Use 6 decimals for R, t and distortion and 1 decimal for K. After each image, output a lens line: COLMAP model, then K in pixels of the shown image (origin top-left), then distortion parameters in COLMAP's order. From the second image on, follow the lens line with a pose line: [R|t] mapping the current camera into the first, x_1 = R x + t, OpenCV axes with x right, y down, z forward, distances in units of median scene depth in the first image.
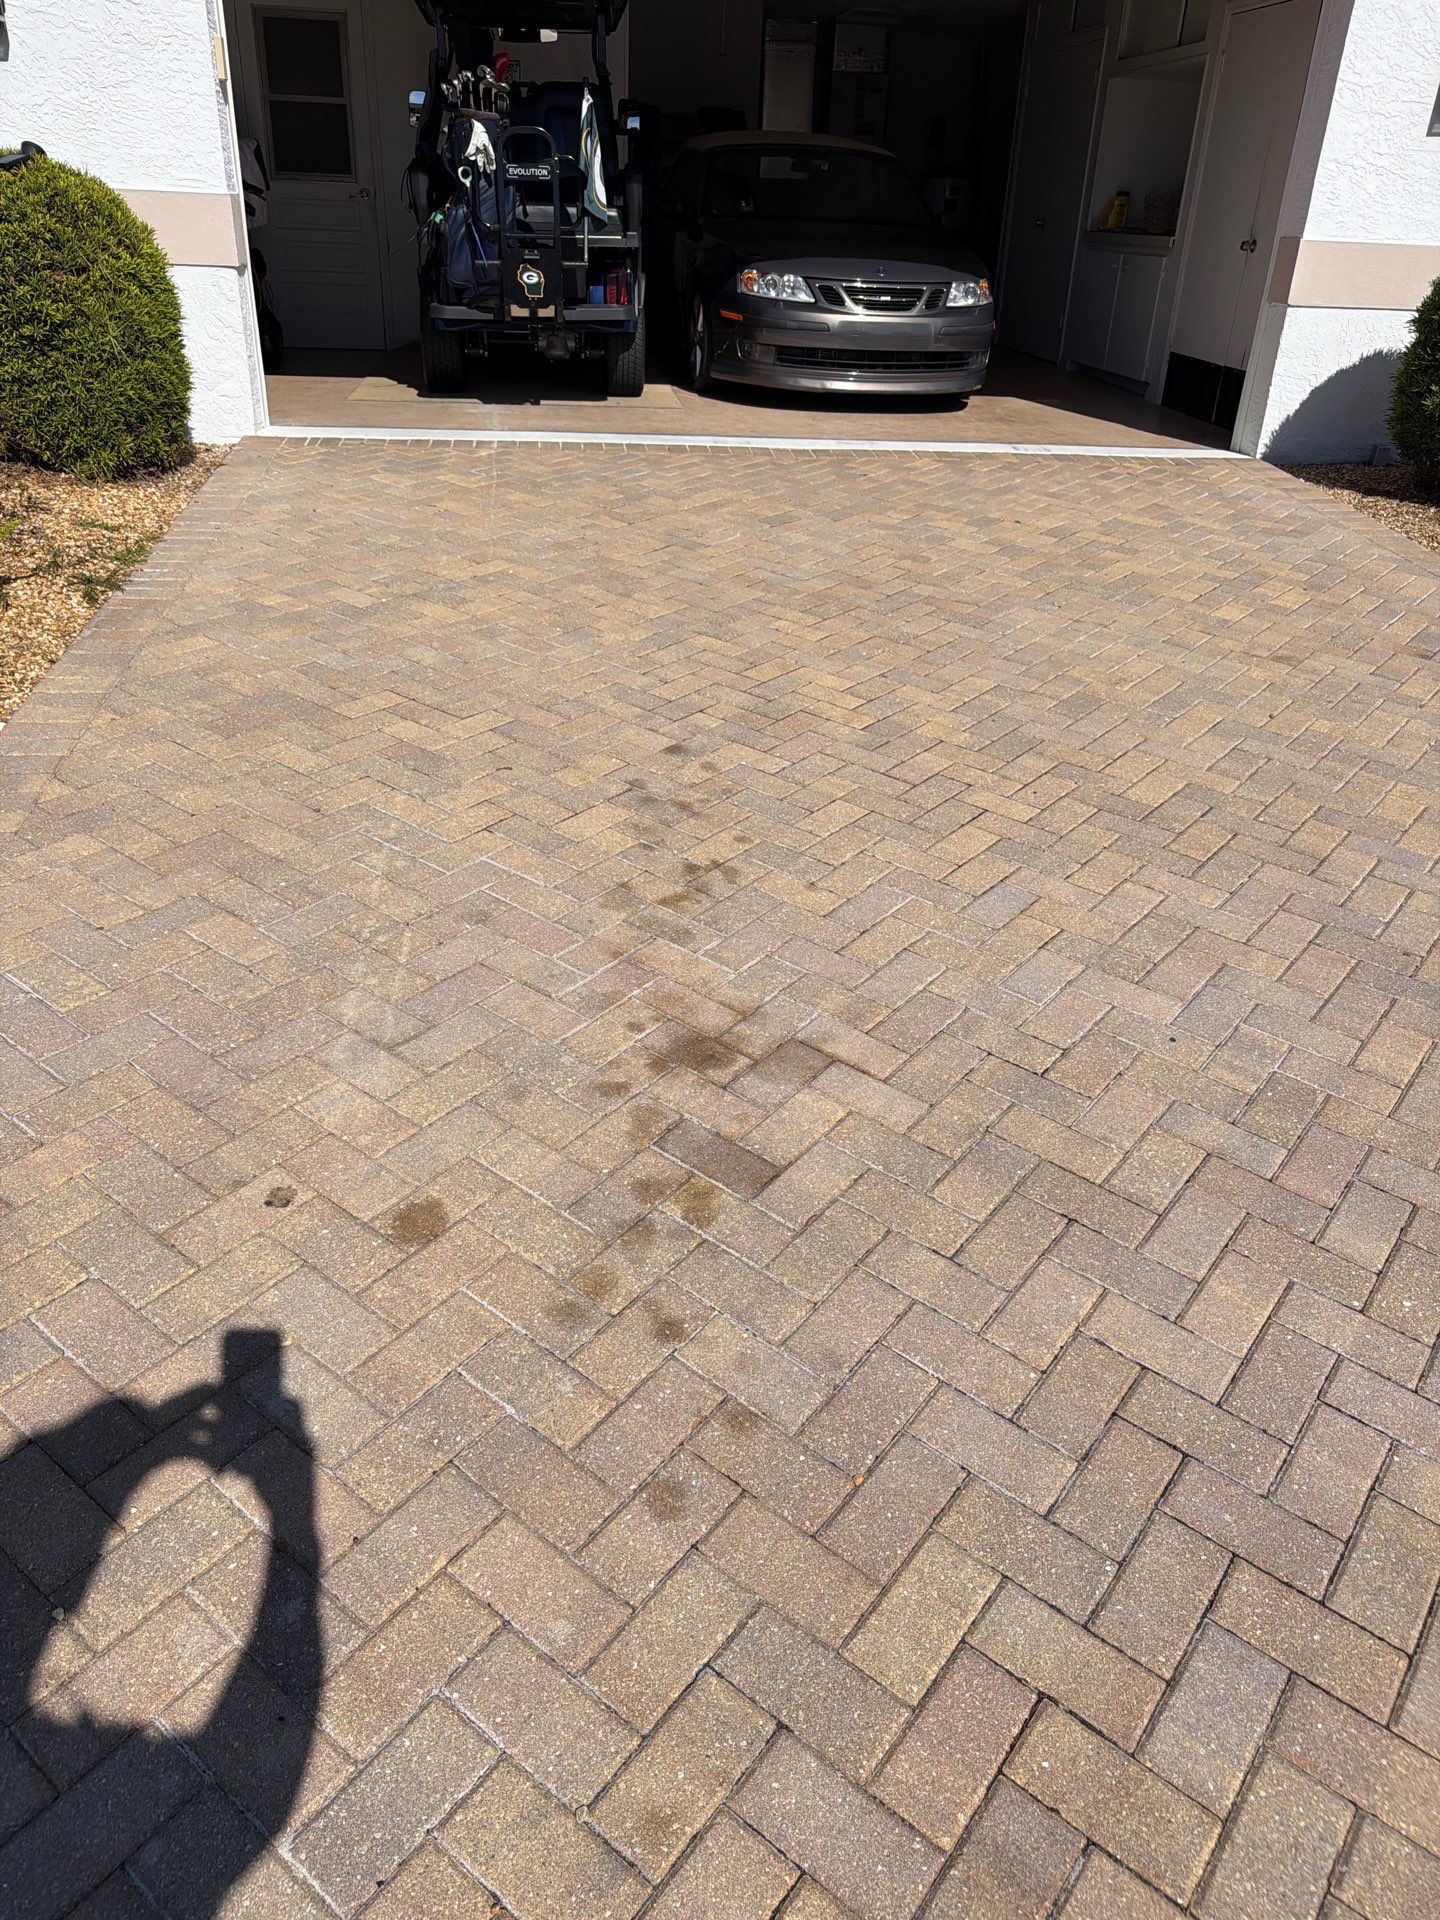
lens RADIAL K [[1360.3, 0, 724.3], [0, 1360.3, 963.2], [0, 0, 1]] dist [0.015925, -0.023864]
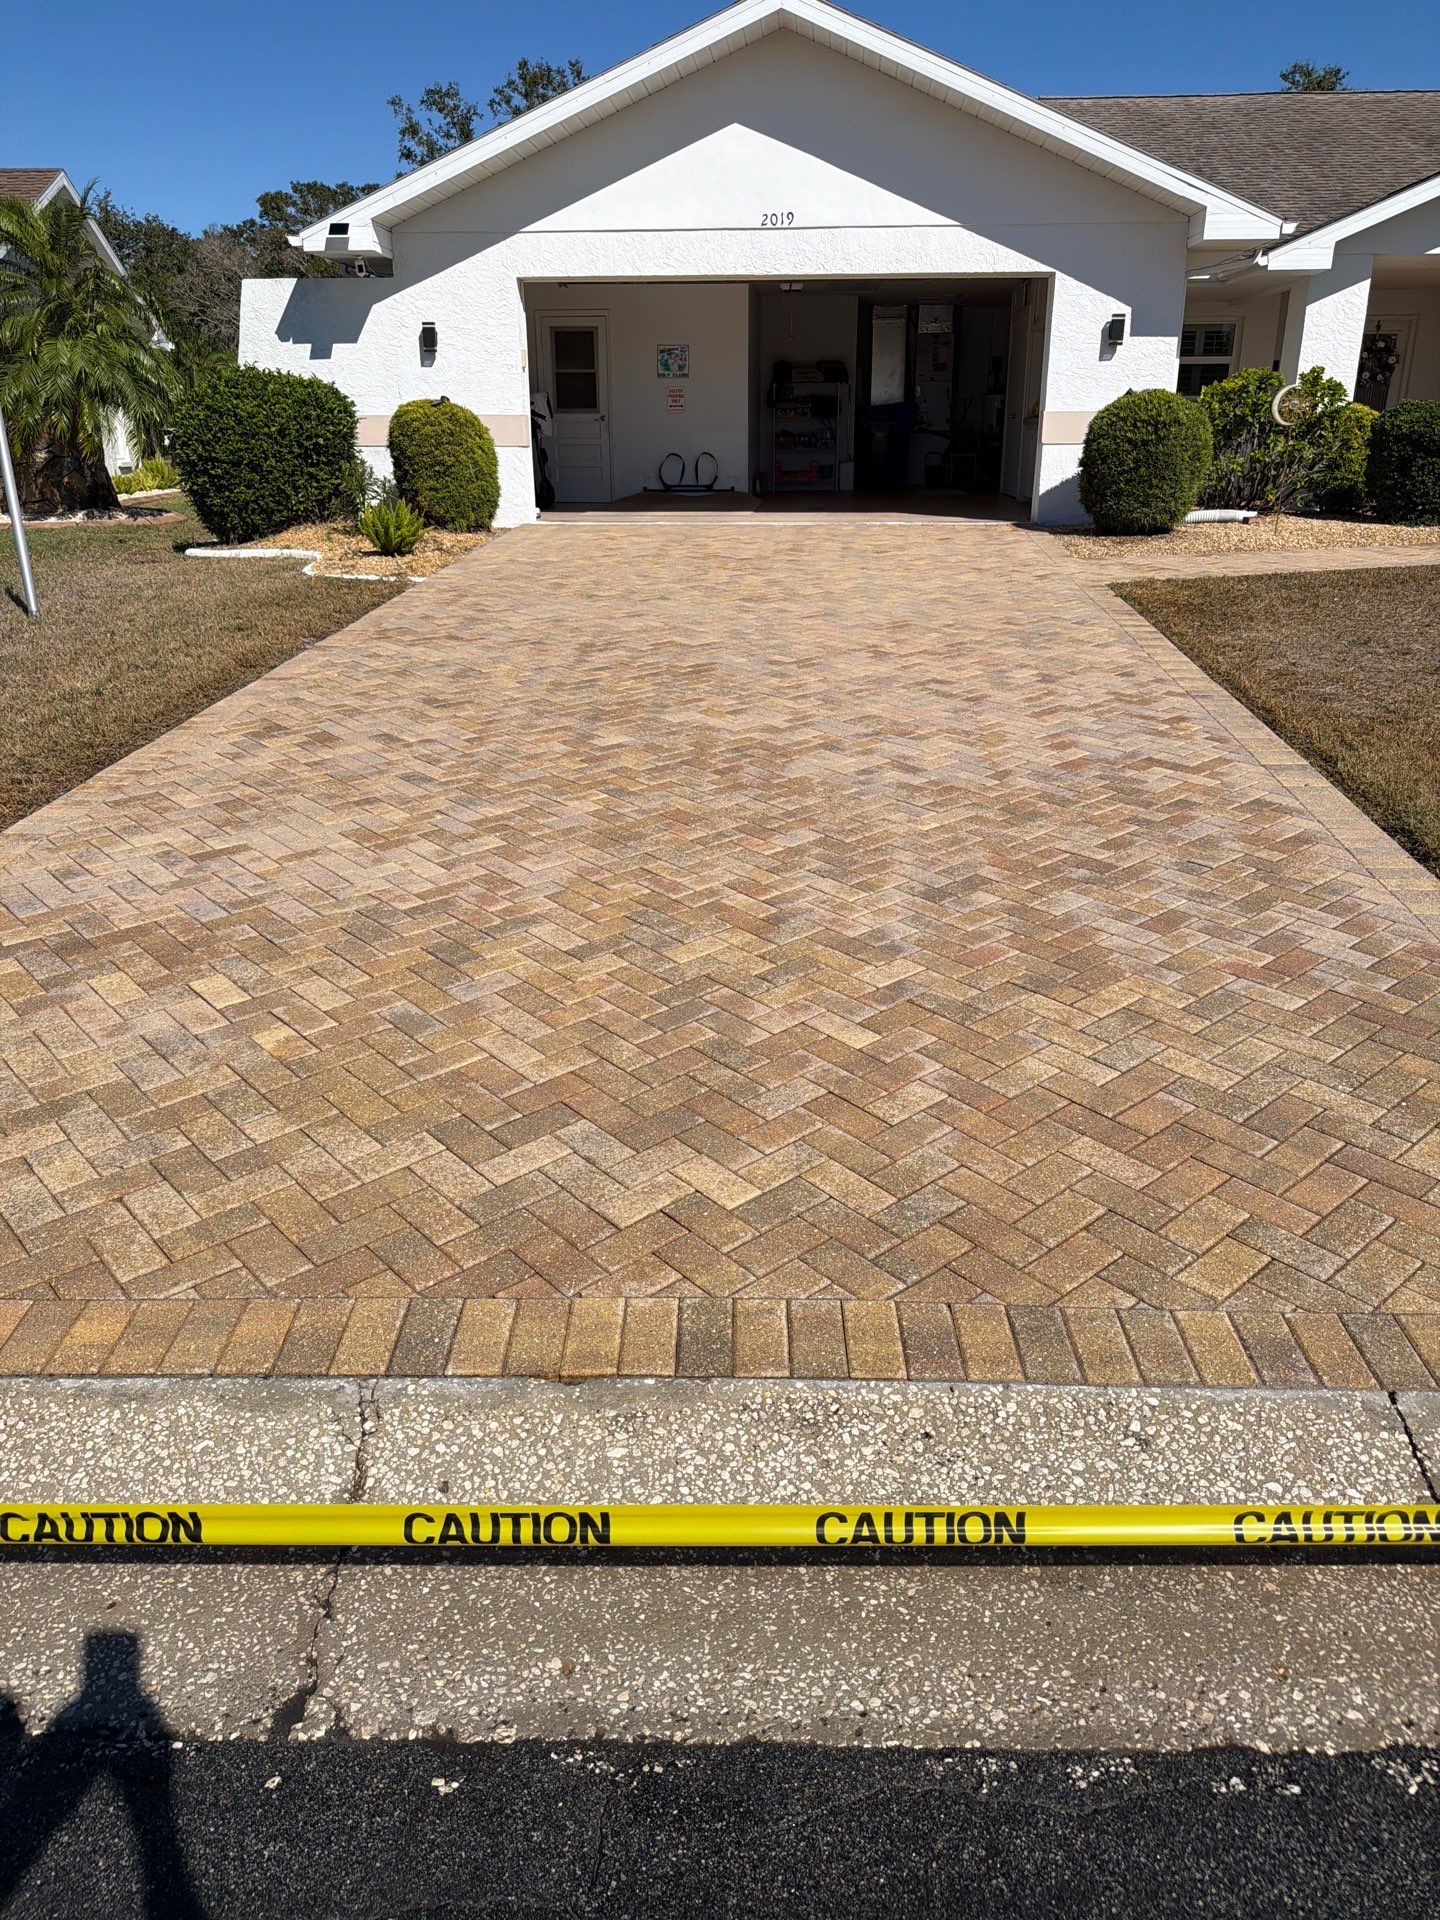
lens RADIAL K [[1360.3, 0, 719.3], [0, 1360.3, 954.8], [0, 0, 1]] dist [0.015925, -0.023864]
pose [[0.979283, 0.030081, -0.200249, 0.478672], [-0.059122, 0.988290, -0.140669, 0.681520], [0.193673, 0.149594, 0.969594, -1.093727]]
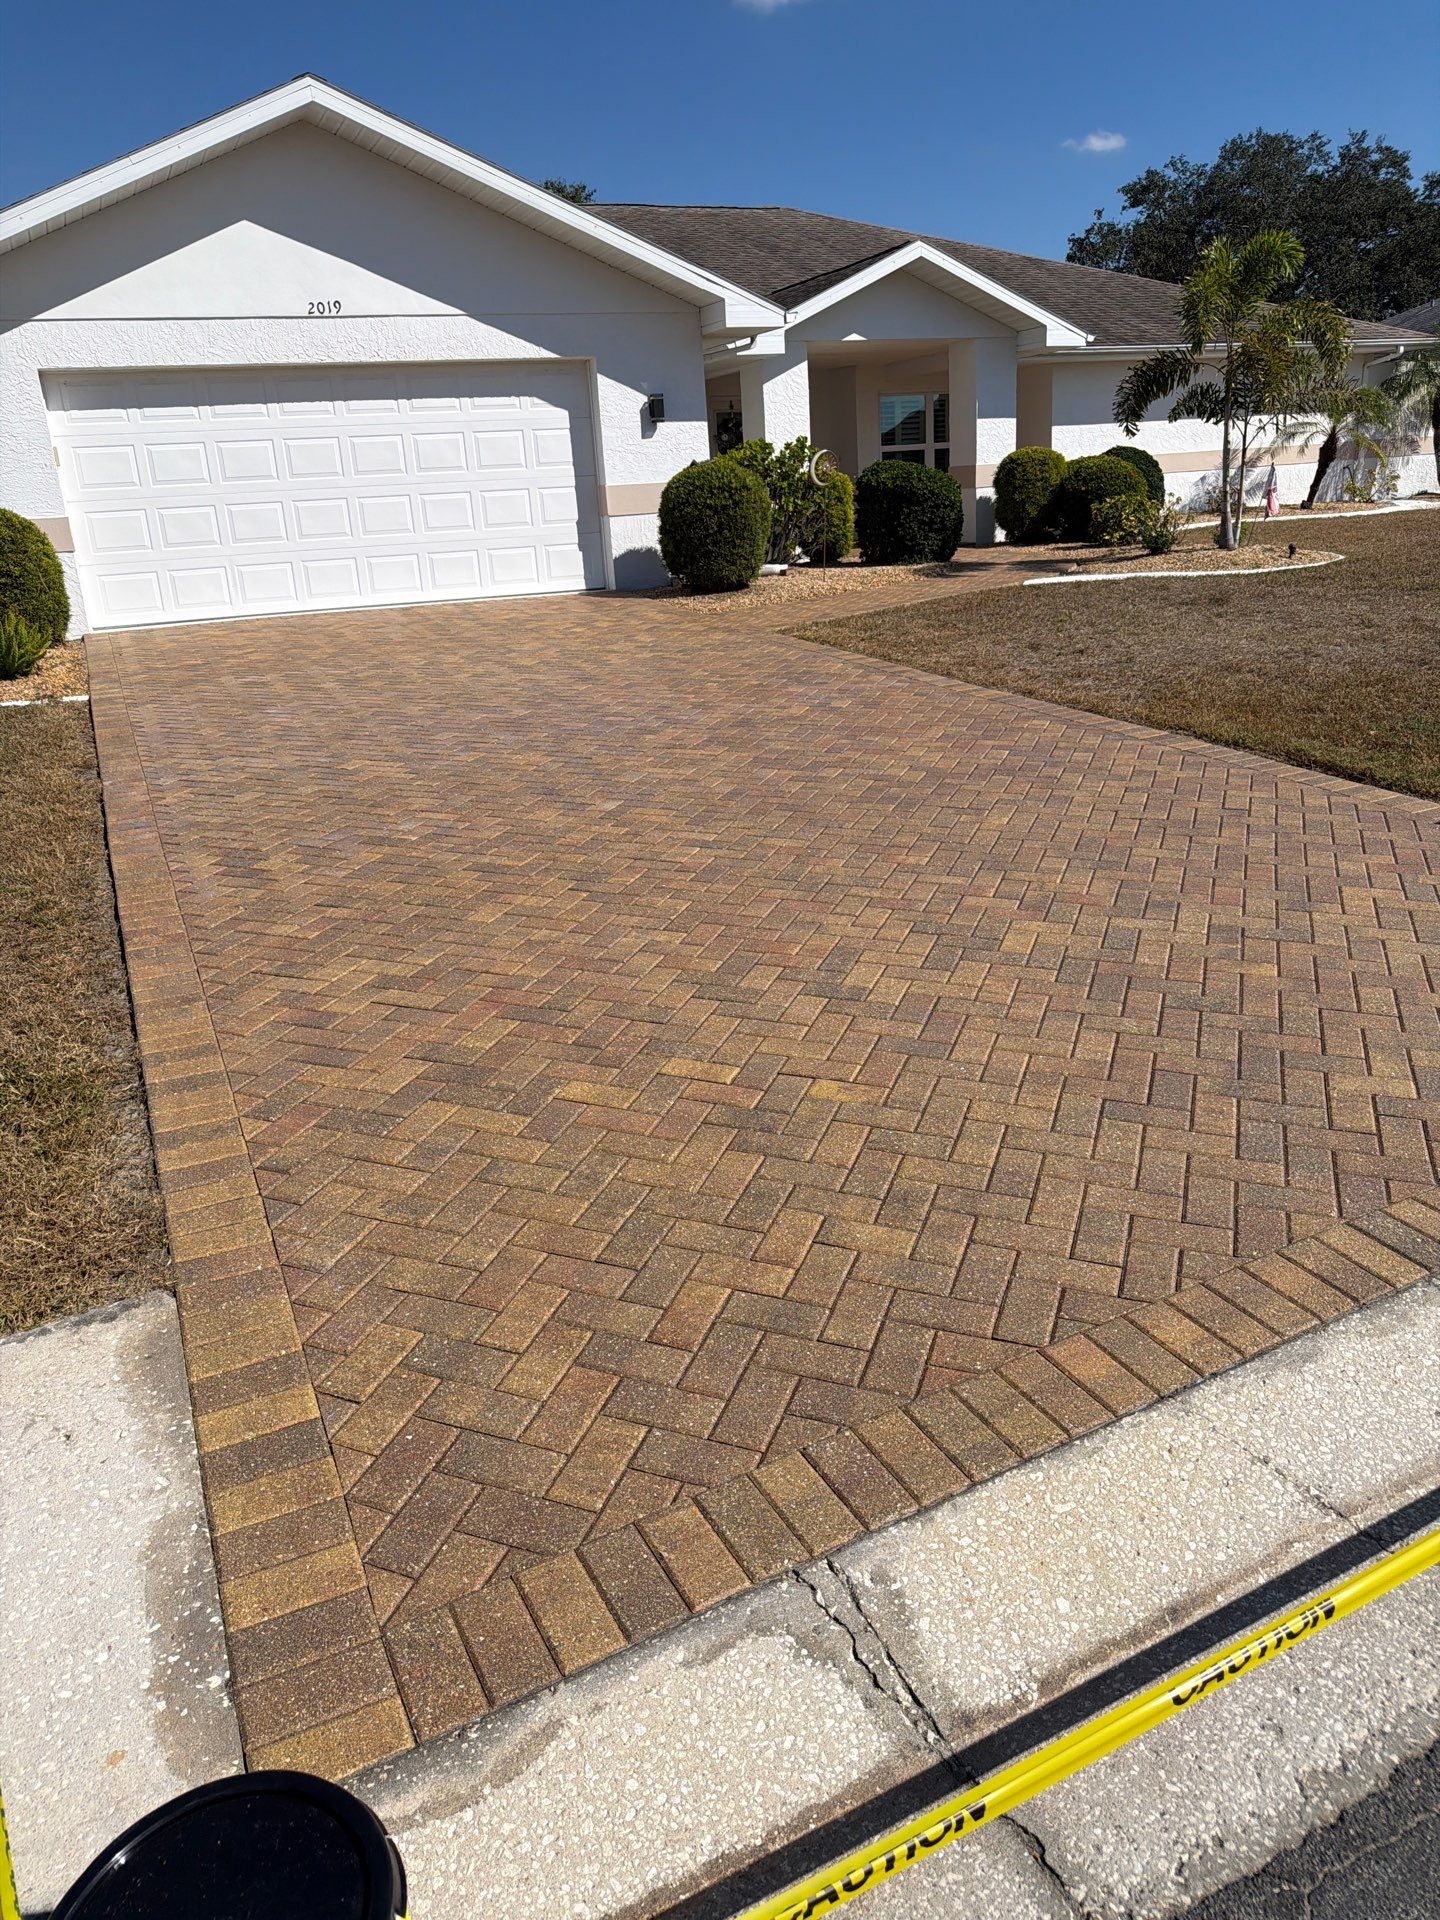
lens RADIAL K [[1360.3, 0, 719.5], [0, 1360.3, 951.0], [0, 0, 1]] dist [0.015925, -0.023864]
pose [[0.950643, -0.186853, 0.247716, -0.077324], [0.230566, 0.959652, -0.160957, 0.668464], [-0.207646, 0.210128, 0.955369, -1.108875]]
